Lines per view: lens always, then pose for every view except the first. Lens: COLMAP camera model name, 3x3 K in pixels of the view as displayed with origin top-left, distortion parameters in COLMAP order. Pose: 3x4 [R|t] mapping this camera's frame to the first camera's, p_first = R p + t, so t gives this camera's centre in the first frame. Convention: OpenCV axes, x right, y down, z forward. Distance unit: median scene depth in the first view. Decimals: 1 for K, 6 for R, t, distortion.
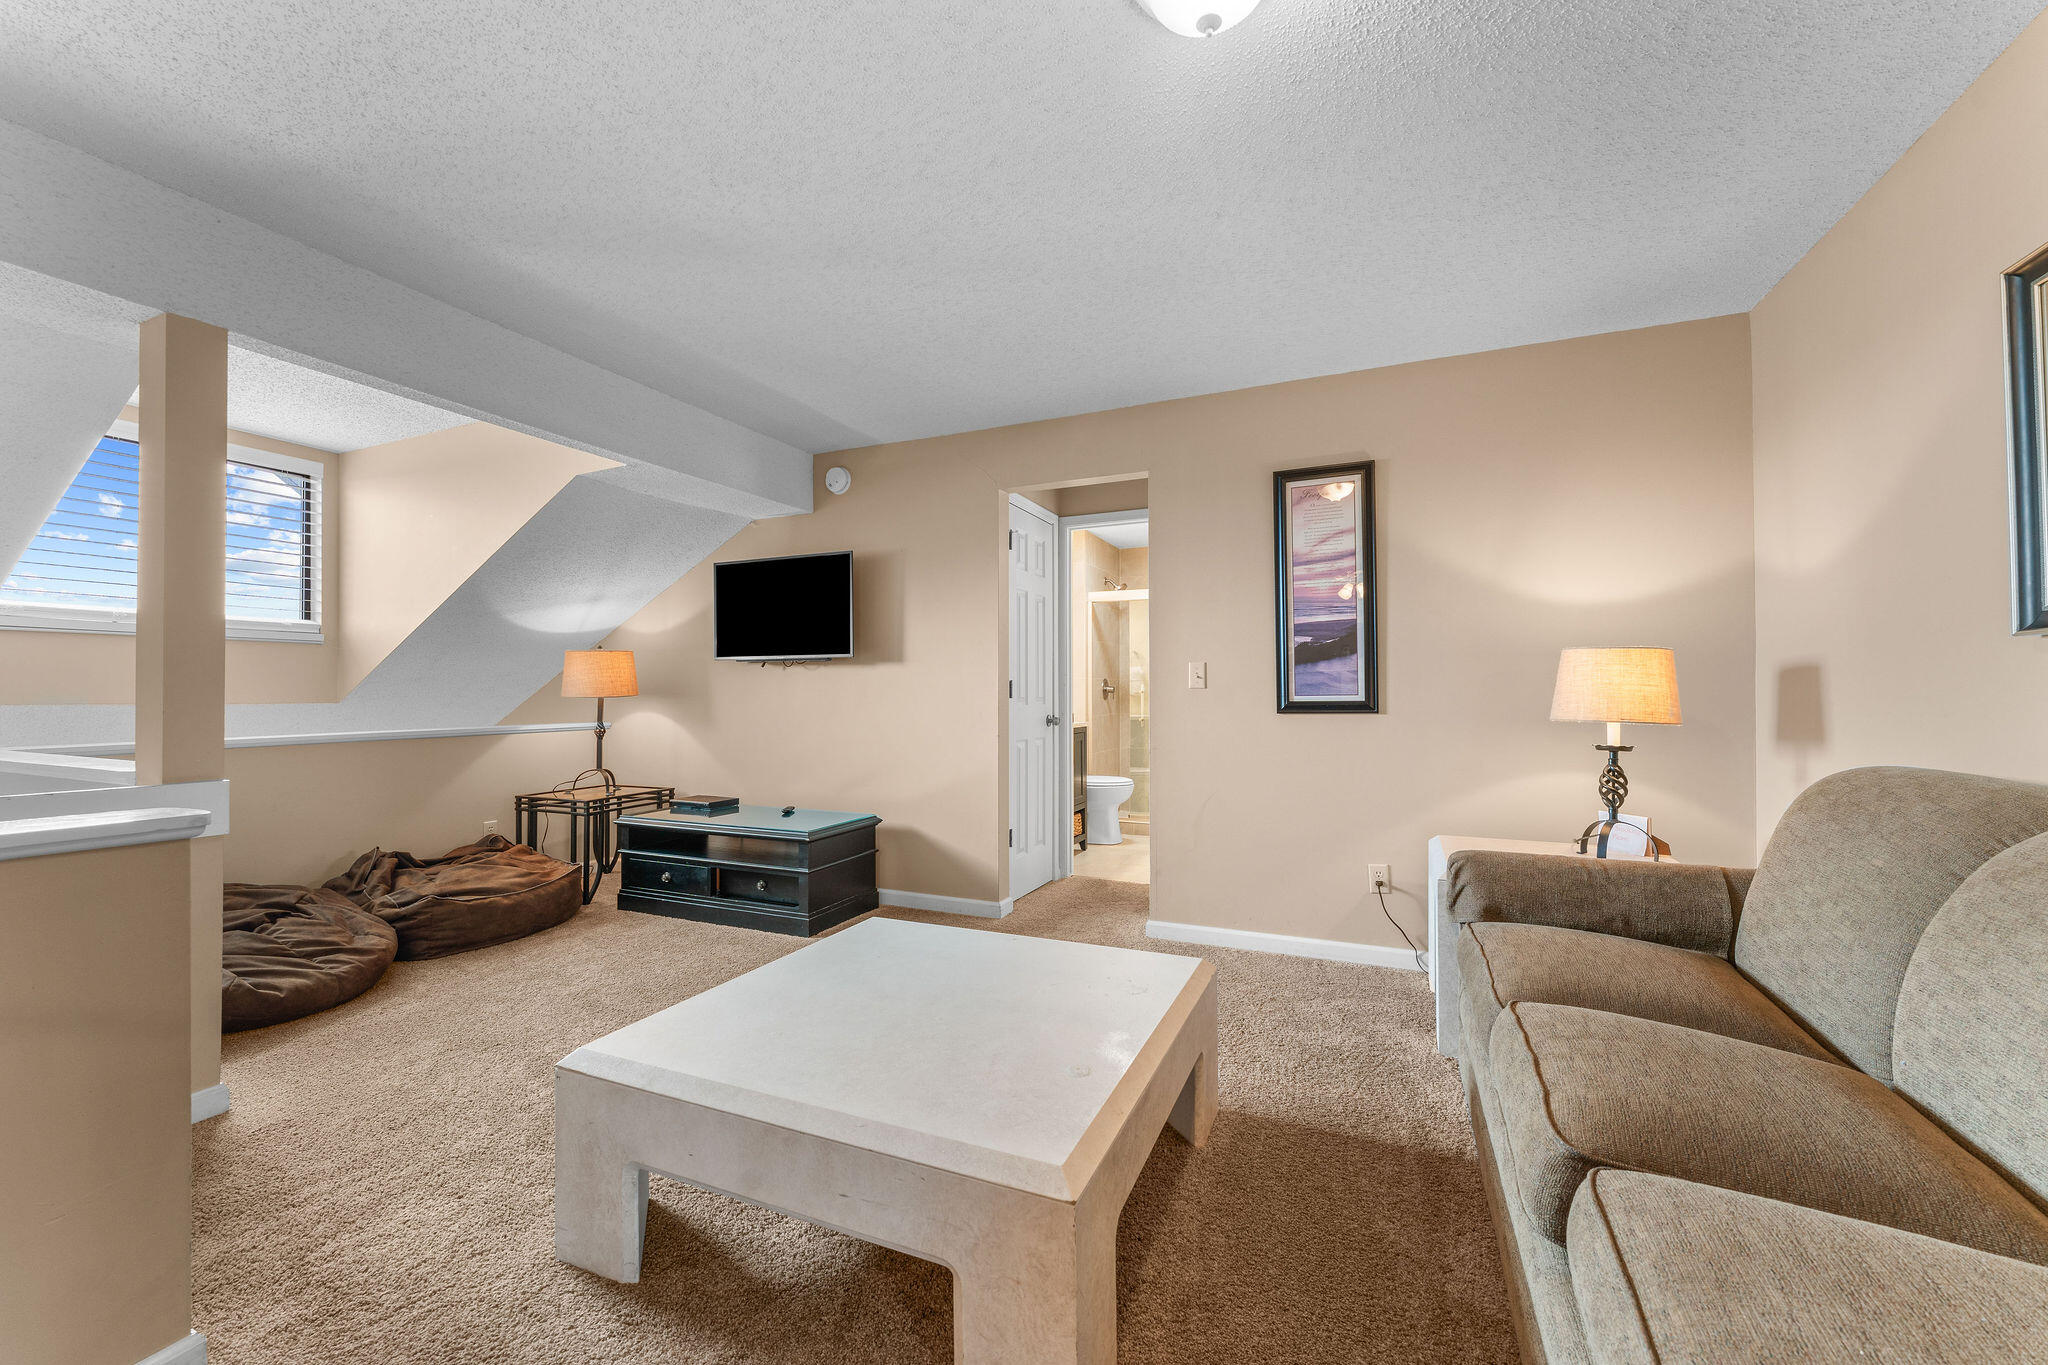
lens RADIAL K [[813.7, 0, 1014.2], [0, 813.7, 686.9], [0, 0, 1]] dist [0.001065, -0.000519]
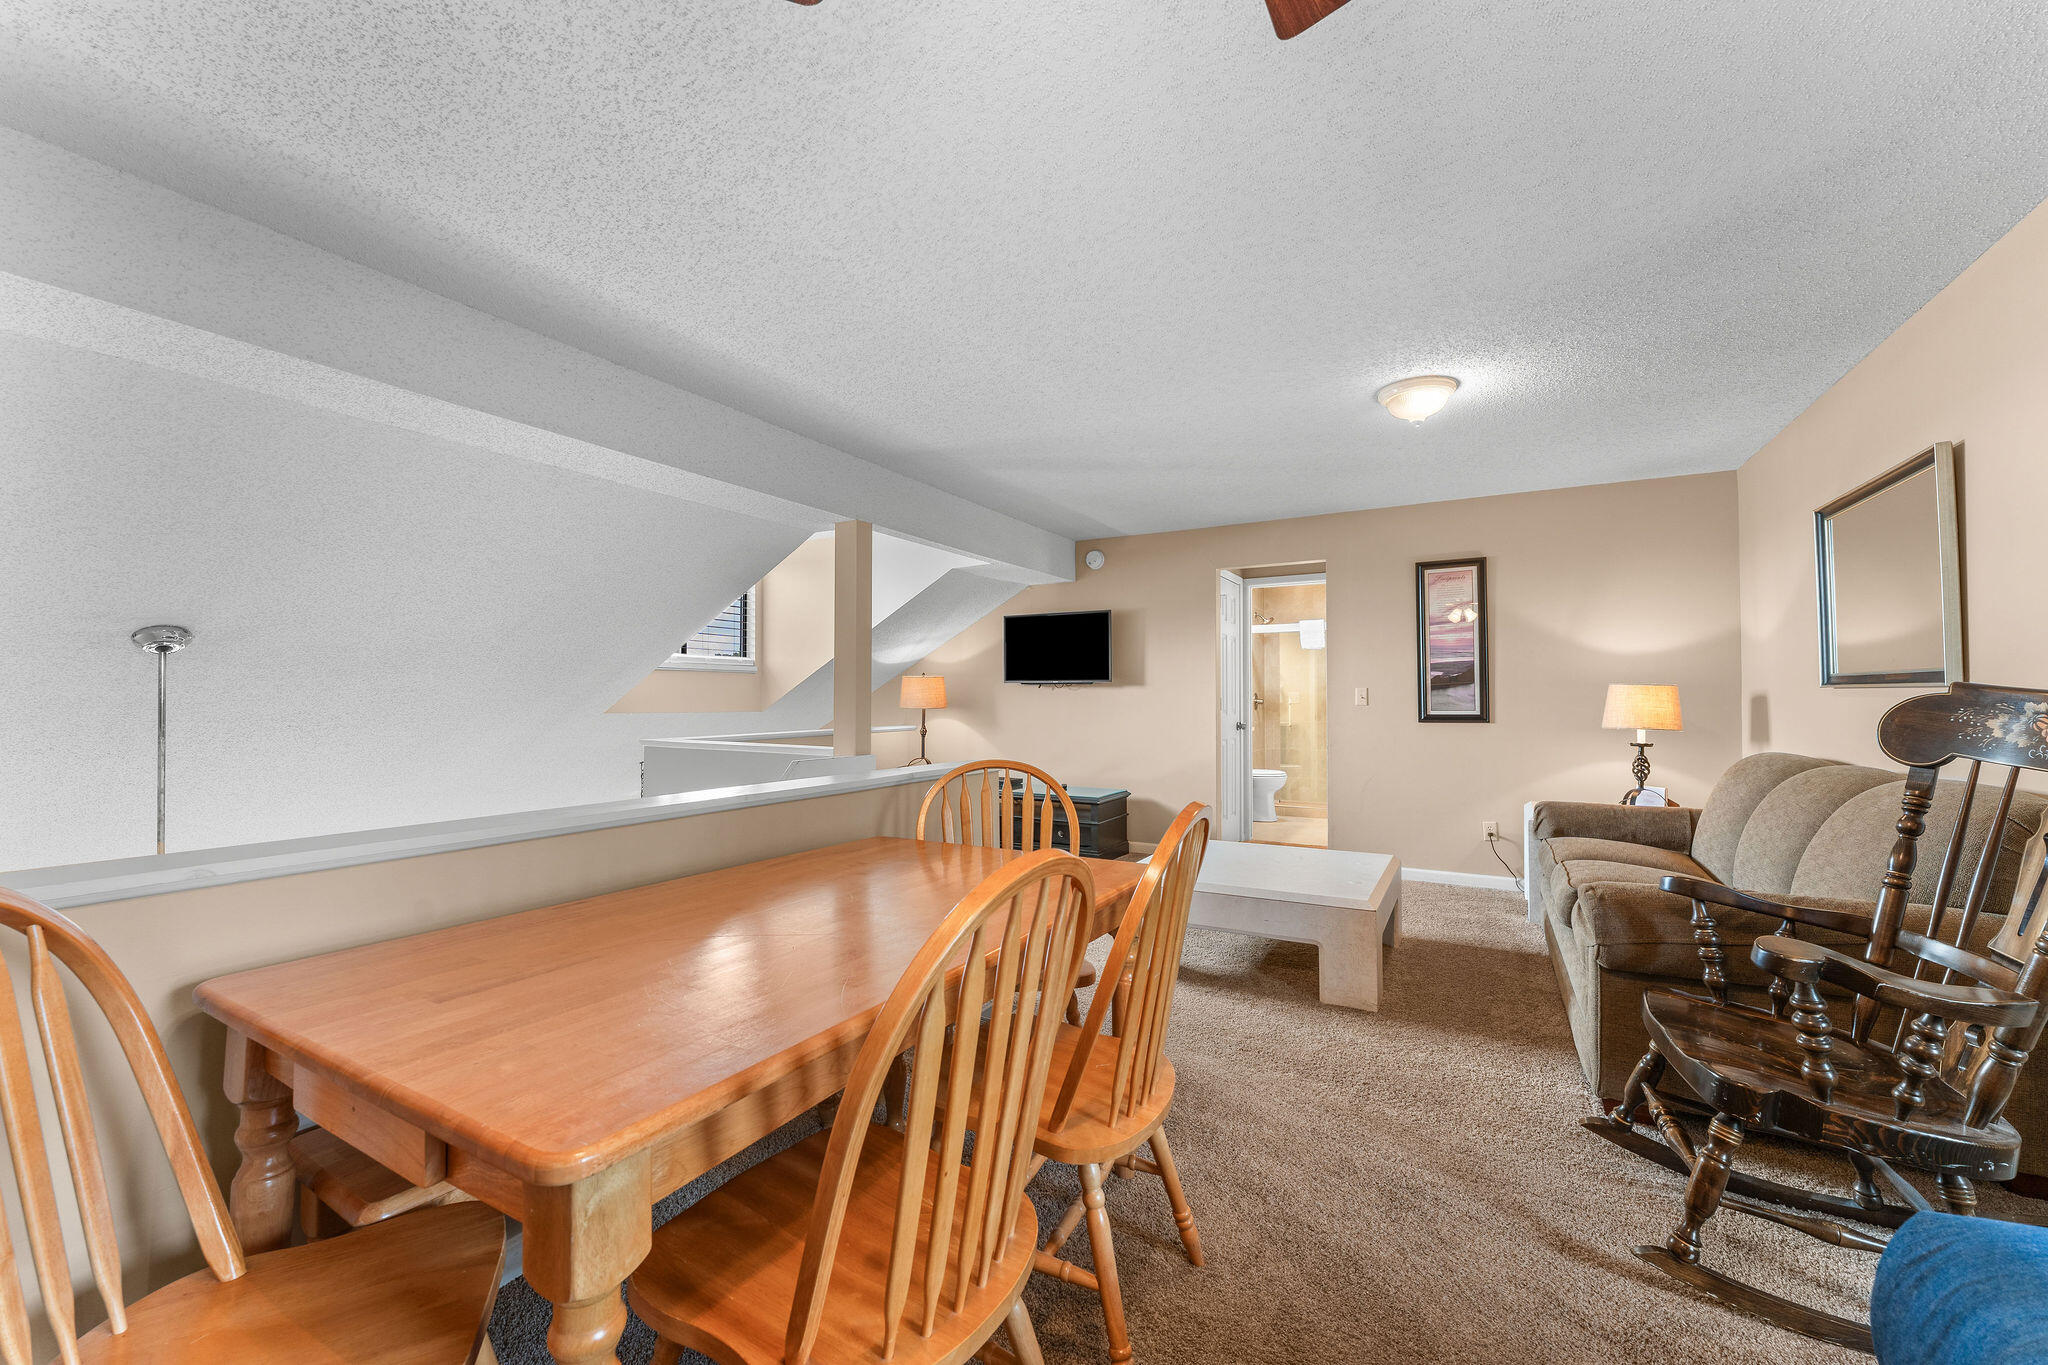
lens RADIAL K [[813.7, 0, 1014.2], [0, 813.7, 686.9], [0, 0, 1]] dist [0.001065, -0.000519]
pose [[0.995257, 0.001121, -0.097270, -0.279965], [-0.001812, 0.999974, -0.007014, -0.021659], [0.097259, 0.007158, 0.995233, -0.582912]]
